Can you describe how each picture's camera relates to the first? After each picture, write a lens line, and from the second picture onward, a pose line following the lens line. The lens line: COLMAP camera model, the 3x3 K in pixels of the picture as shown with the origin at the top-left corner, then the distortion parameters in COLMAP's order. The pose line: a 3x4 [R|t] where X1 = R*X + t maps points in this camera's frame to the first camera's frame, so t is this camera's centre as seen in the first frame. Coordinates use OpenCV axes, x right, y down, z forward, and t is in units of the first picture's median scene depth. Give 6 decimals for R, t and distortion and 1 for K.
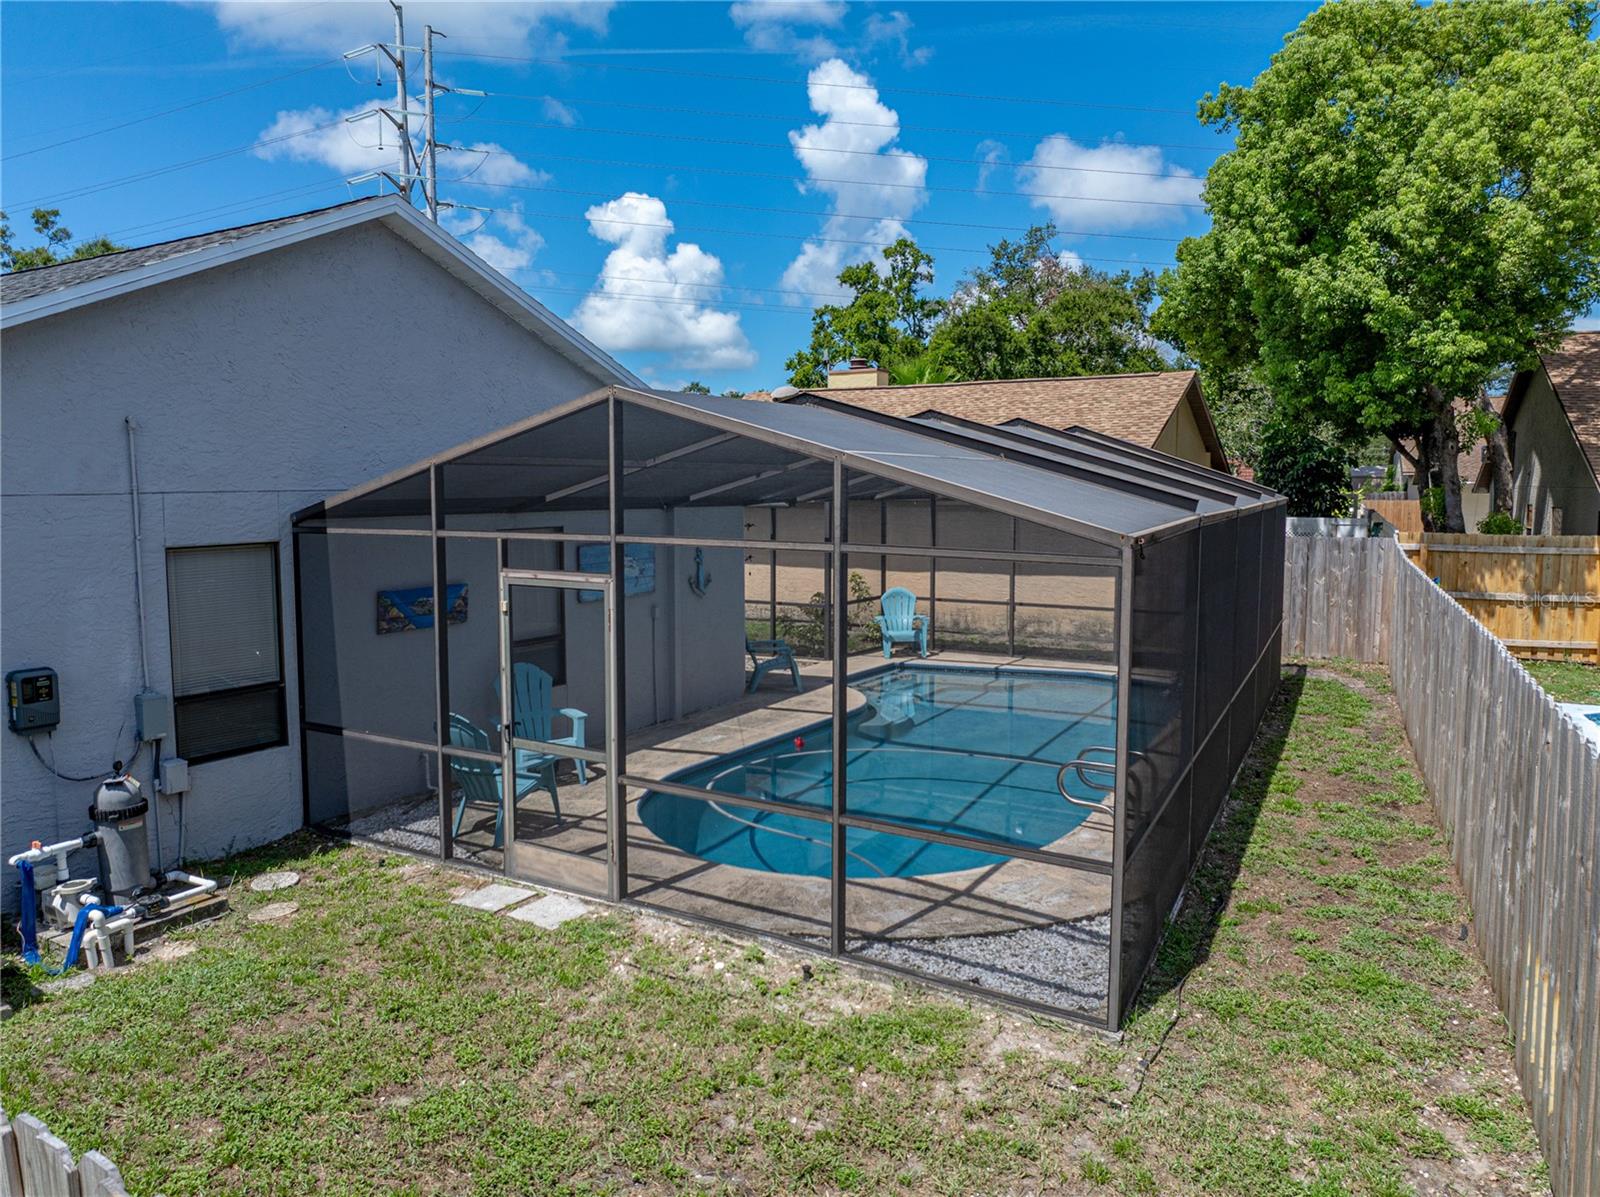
lens RADIAL K [[1120.7, 0, 800.0], [0, 1120.7, 598.5], [0, 0, 1]] dist [-0.035385, 0.000977]
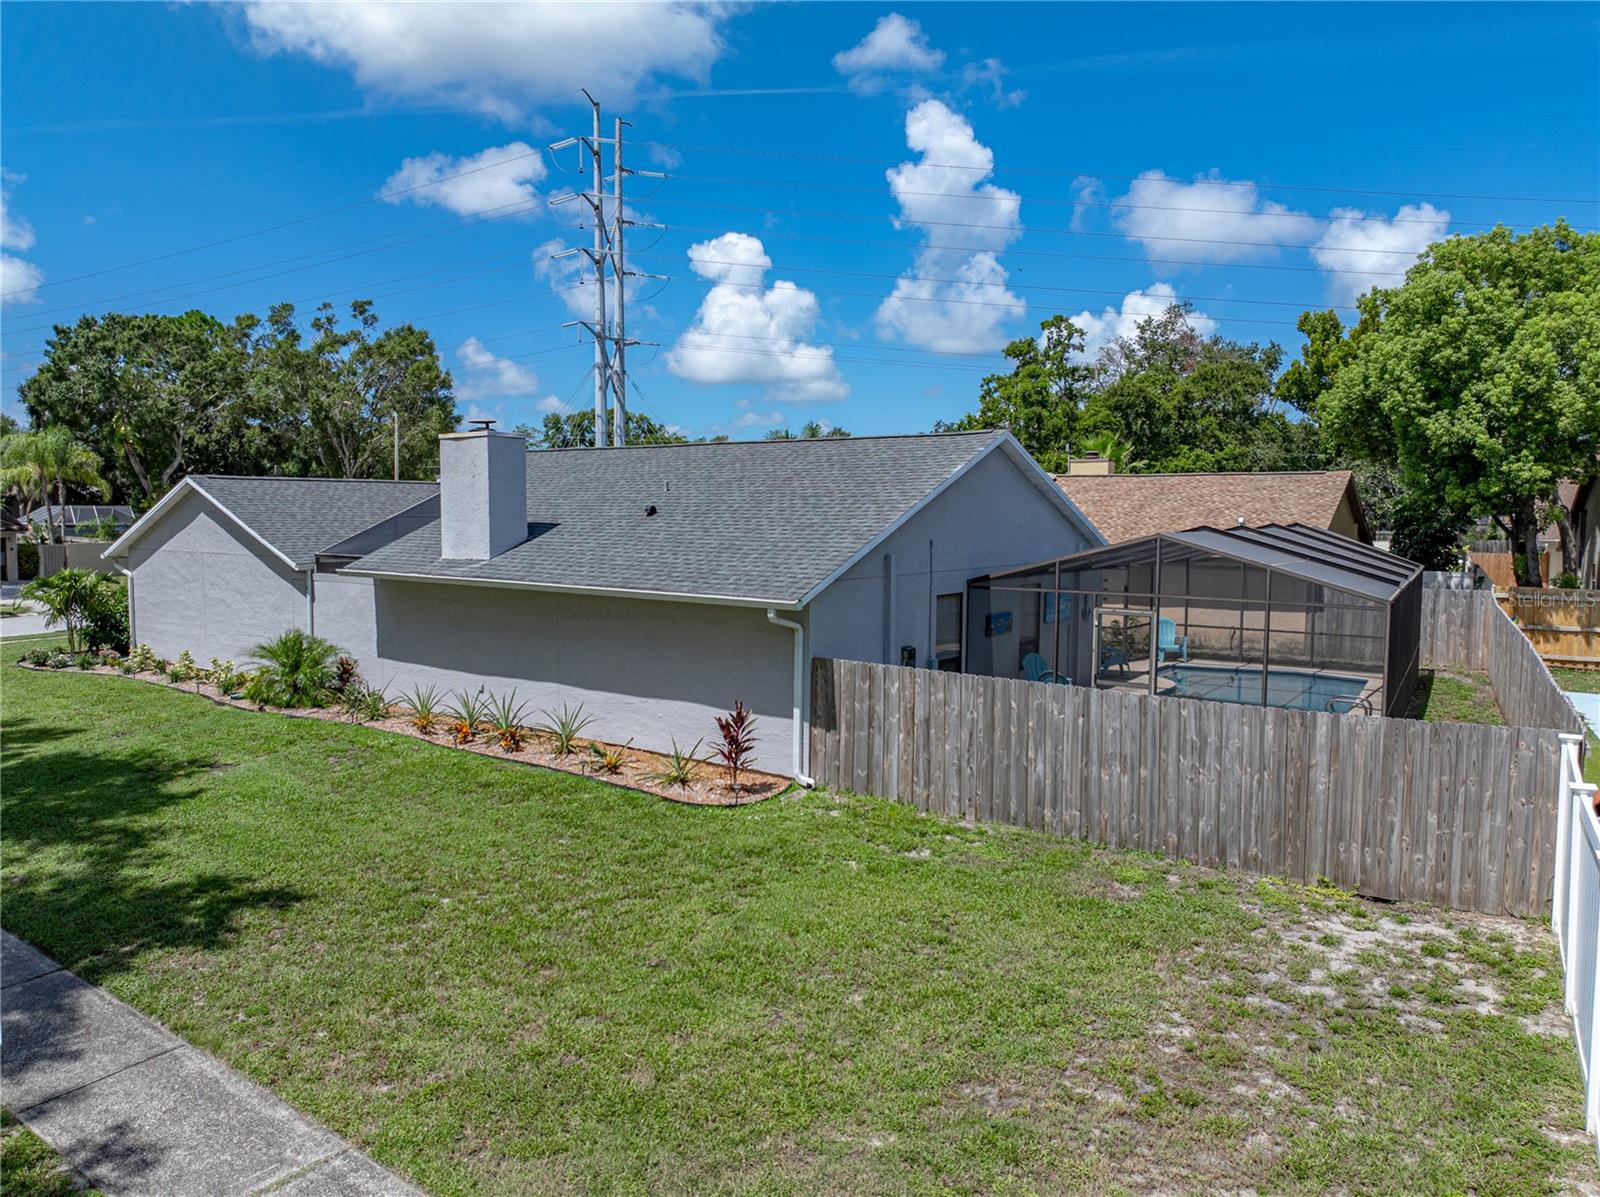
lens RADIAL K [[1120.7, 0, 800.0], [0, 1120.7, 598.5], [0, 0, 1]] dist [-0.035385, 0.000977]
pose [[0.997232, 0.012879, -0.073231, -0.285268], [-0.014690, 0.999598, -0.024251, 0.008336], [0.072889, 0.025260, 0.997020, -0.551737]]
